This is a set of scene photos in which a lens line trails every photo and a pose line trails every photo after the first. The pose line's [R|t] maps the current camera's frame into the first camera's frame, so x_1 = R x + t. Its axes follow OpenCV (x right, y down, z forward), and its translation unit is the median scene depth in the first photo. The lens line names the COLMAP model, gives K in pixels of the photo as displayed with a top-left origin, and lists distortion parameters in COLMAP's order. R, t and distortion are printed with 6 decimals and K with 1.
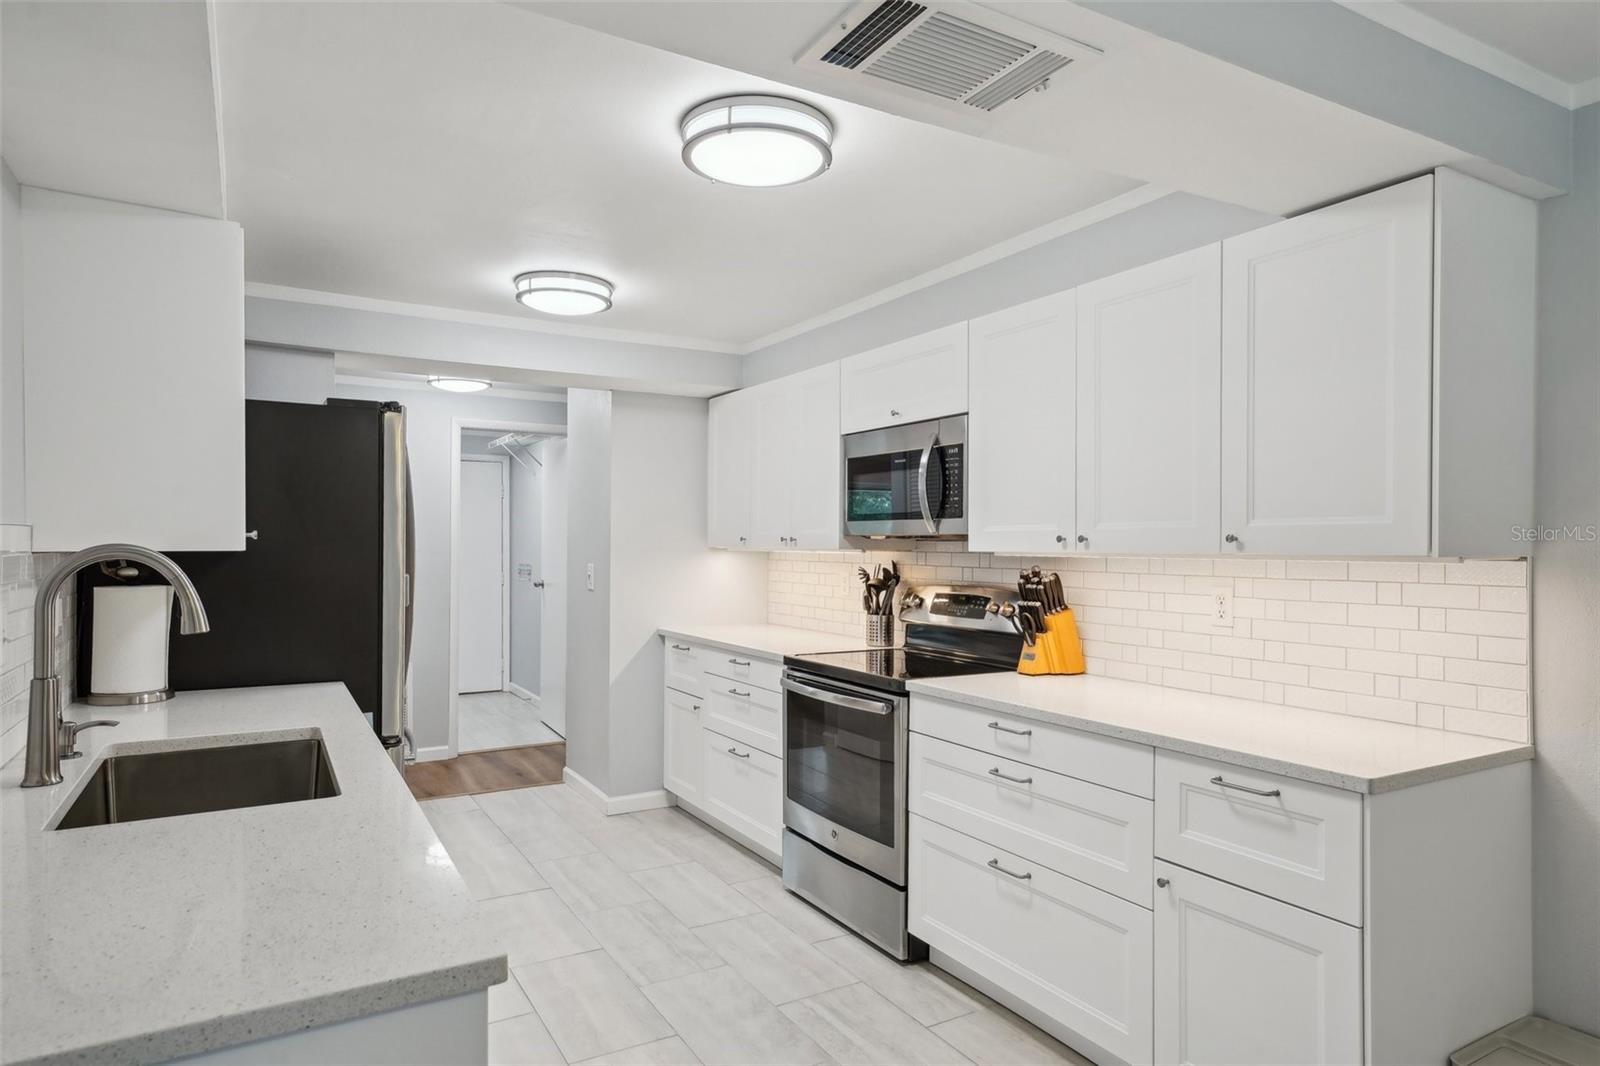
lens RADIAL K [[928.0, 0, 790.7], [0, 928.0, 542.3], [0, 0, 1]] dist [0.014418, 0.001516]
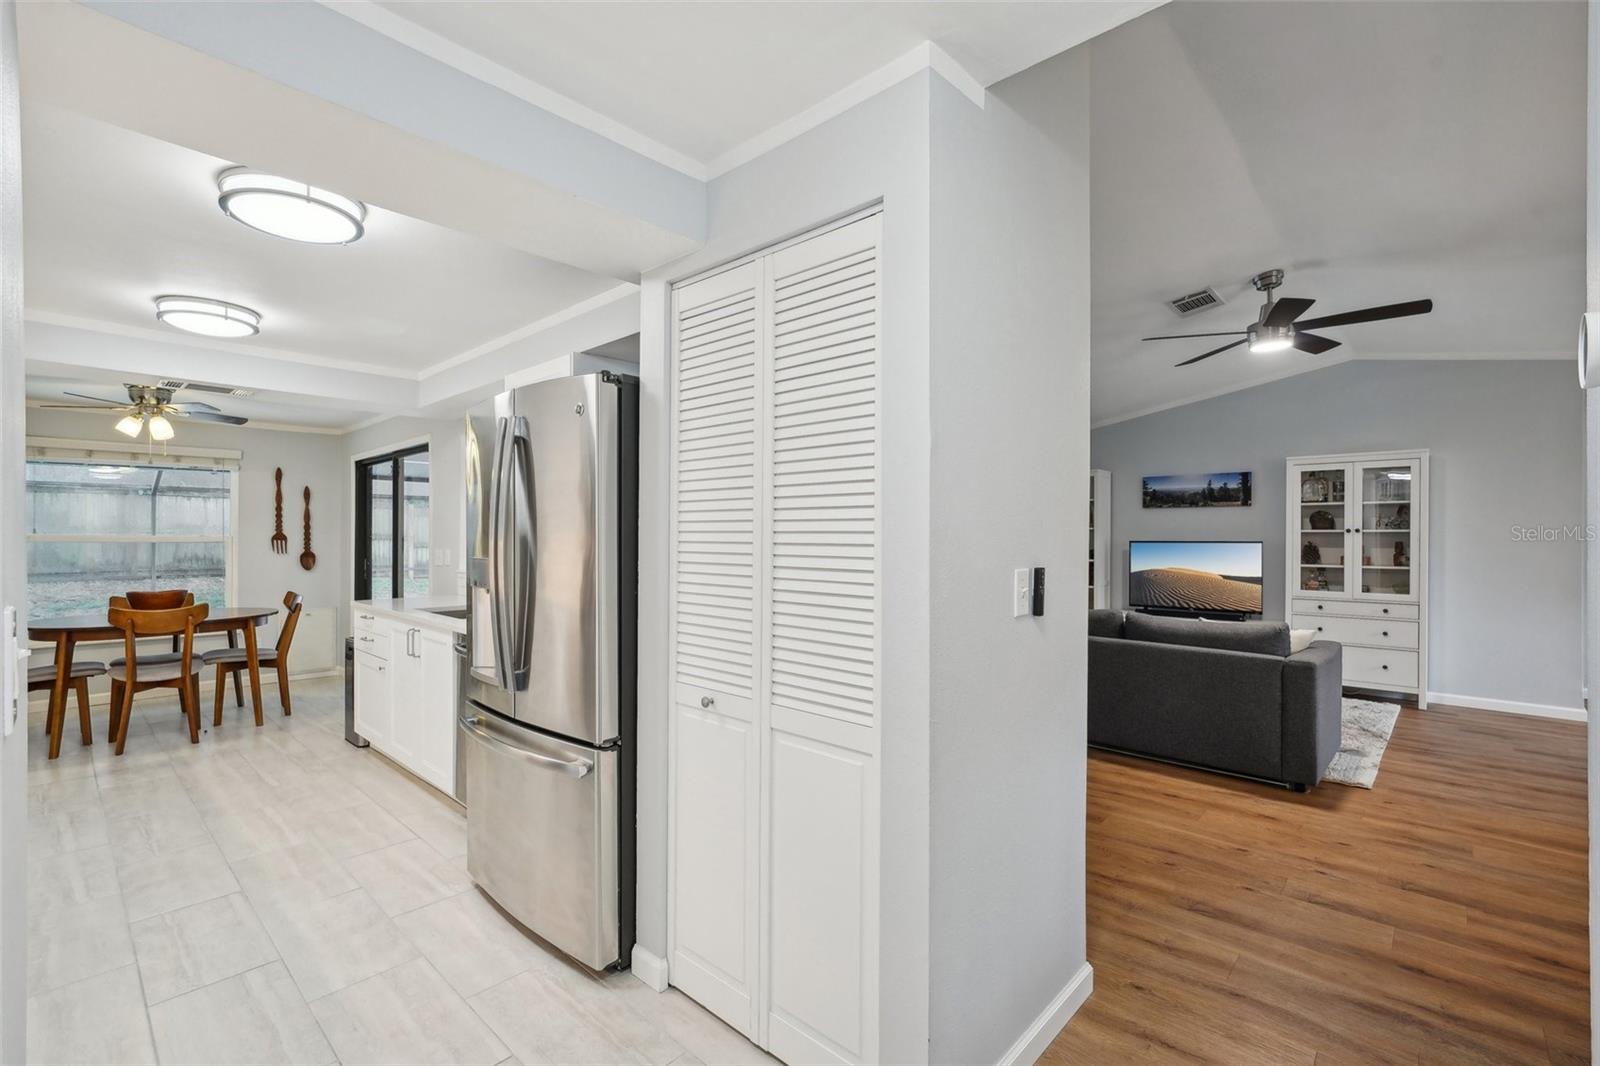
lens RADIAL K [[702.5, 0, 793.1], [0, 702.5, 537.3], [0, 0, 1]] dist [-0.003092, 0.000358]
pose [[-0.958175, -0.007118, -0.286096, -0.545274], [-0.007384, 0.999973, -0.000151, 0.008762], [0.286089, 0.001967, -0.958201, 1.926447]]
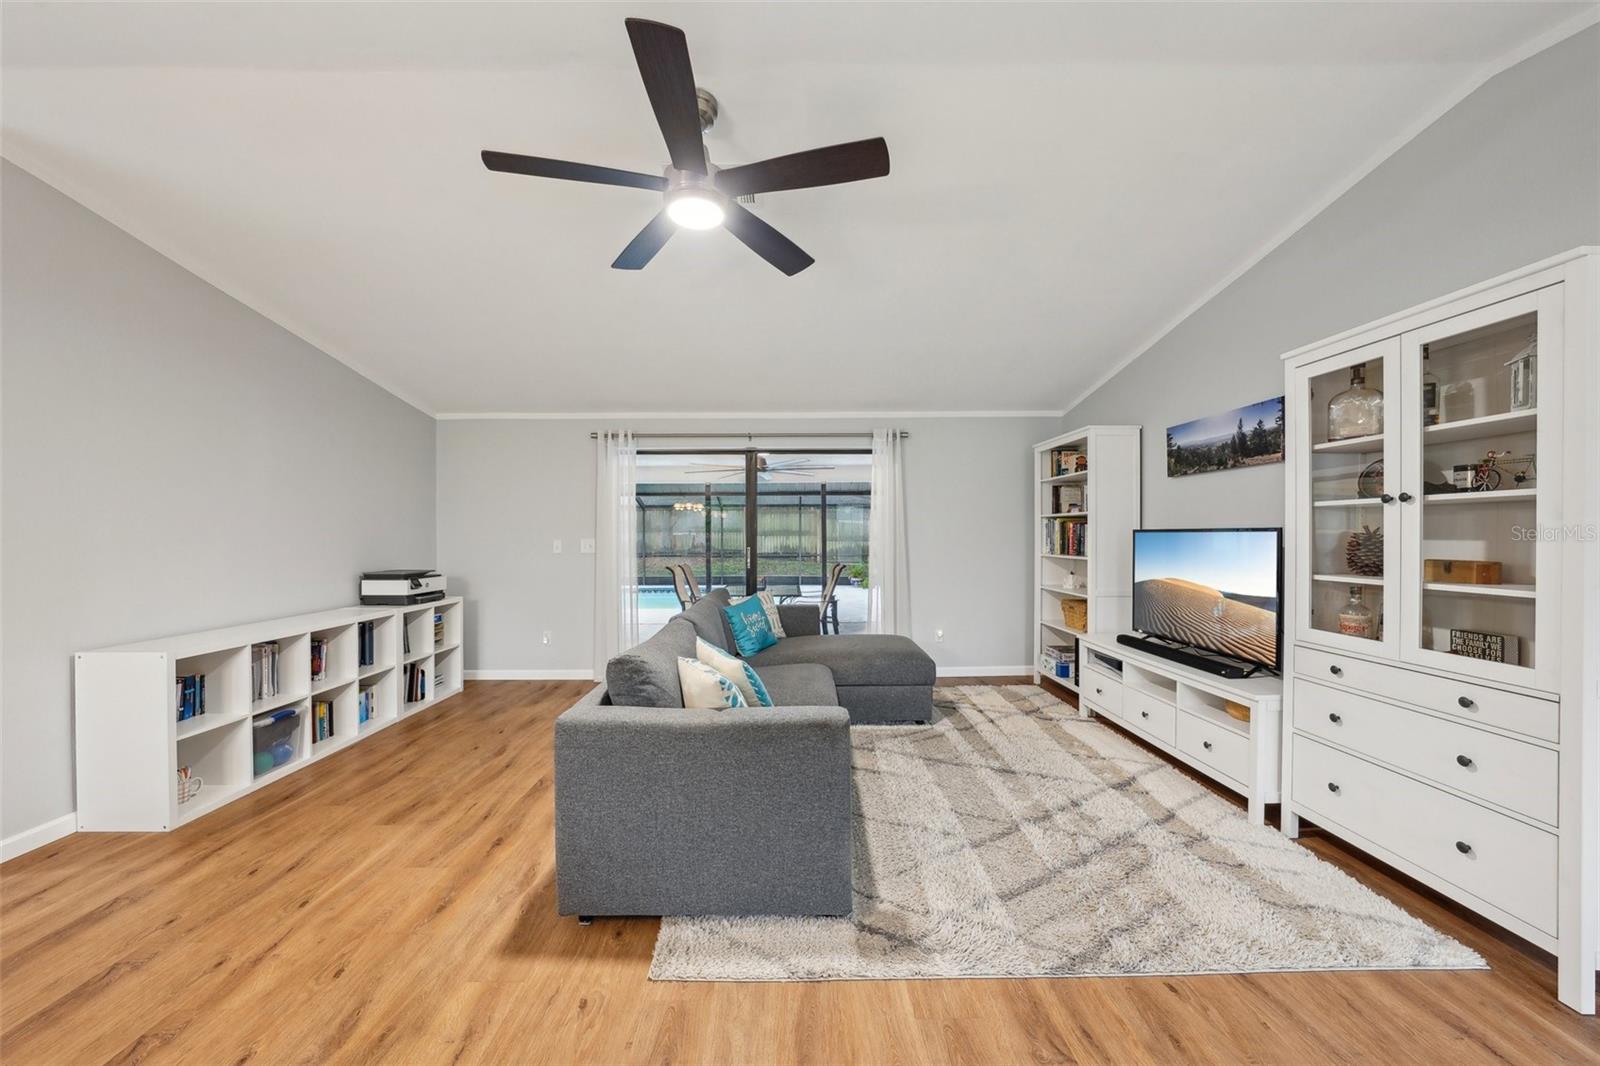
lens RADIAL K [[573.0, 0, 792.7], [0, 573.0, 536.5], [0, 0, 1]] dist [-0.027782, 0.006656]
pose [[-0.868573, -0.003150, 0.495550, -2.060757], [0.000151, 0.999978, 0.006622, 0.017207], [-0.495560, 0.005827, -0.868554, 1.490091]]
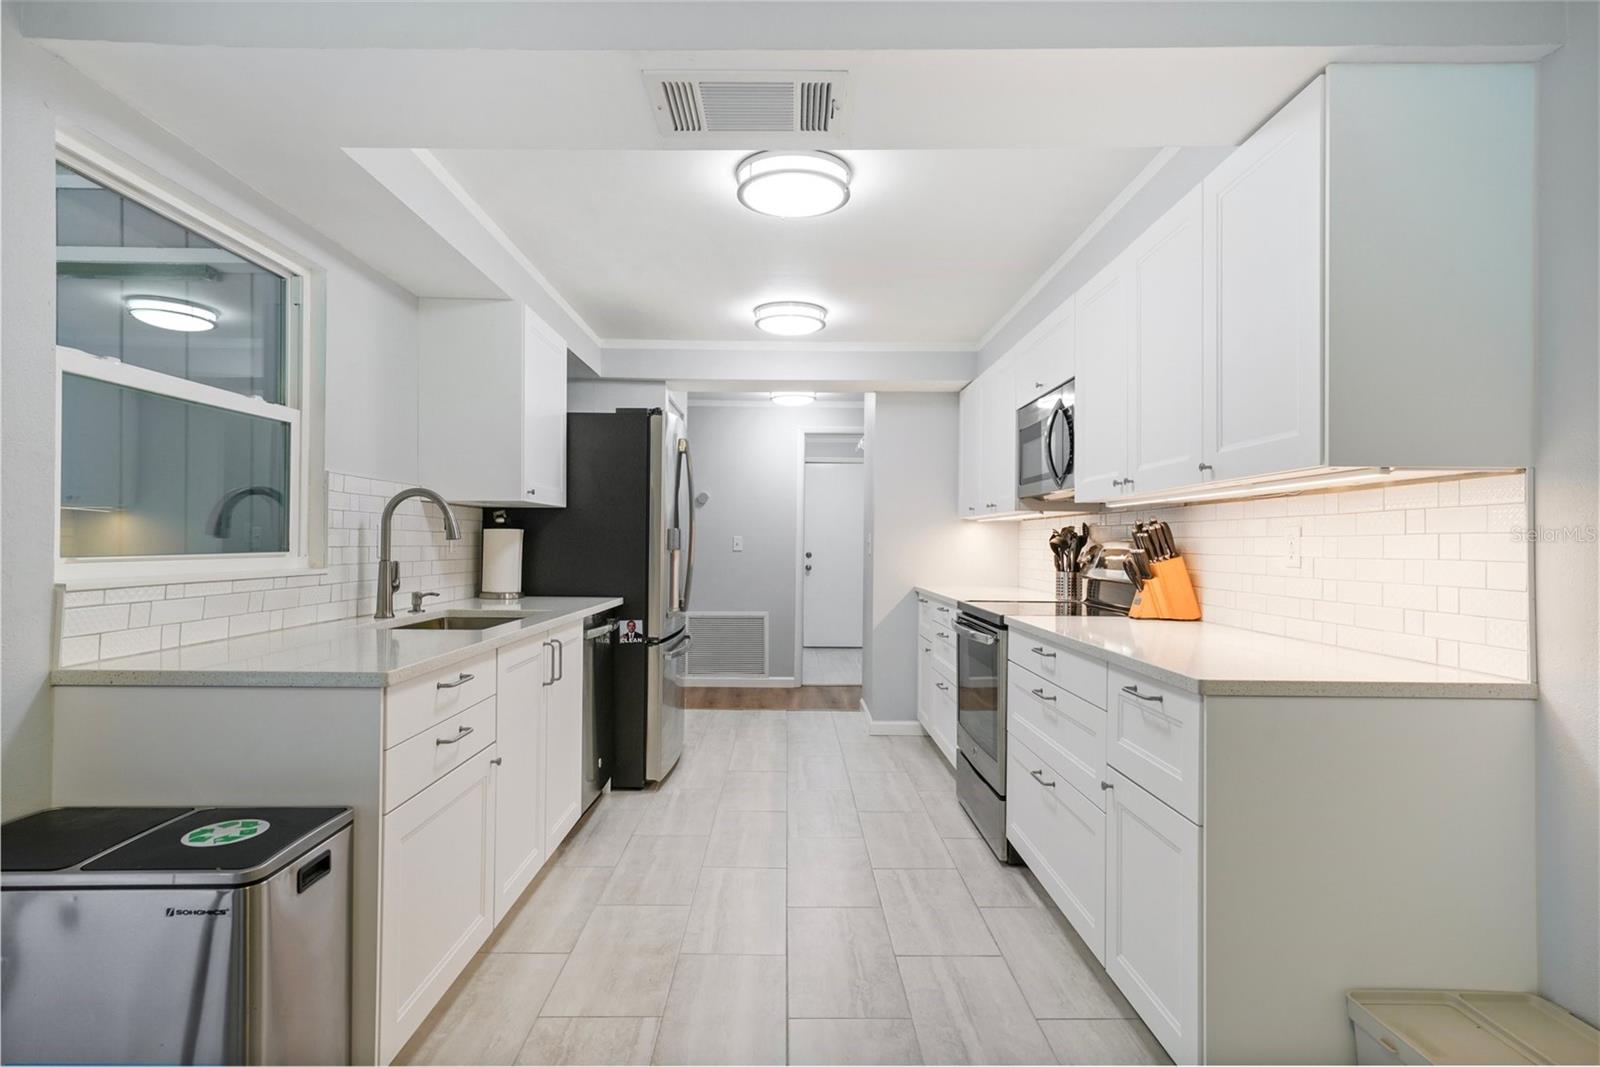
lens RADIAL K [[822.2, 0, 795.6], [0, 822.2, 530.1], [0, 0, 1]] dist [0.007282, 0.000926]
pose [[0.868147, -0.005909, -0.496271, 0.391540], [-0.003036, 0.999847, -0.017216, 0.060375], [0.496297, 0.016453, 0.867997, -0.007091]]
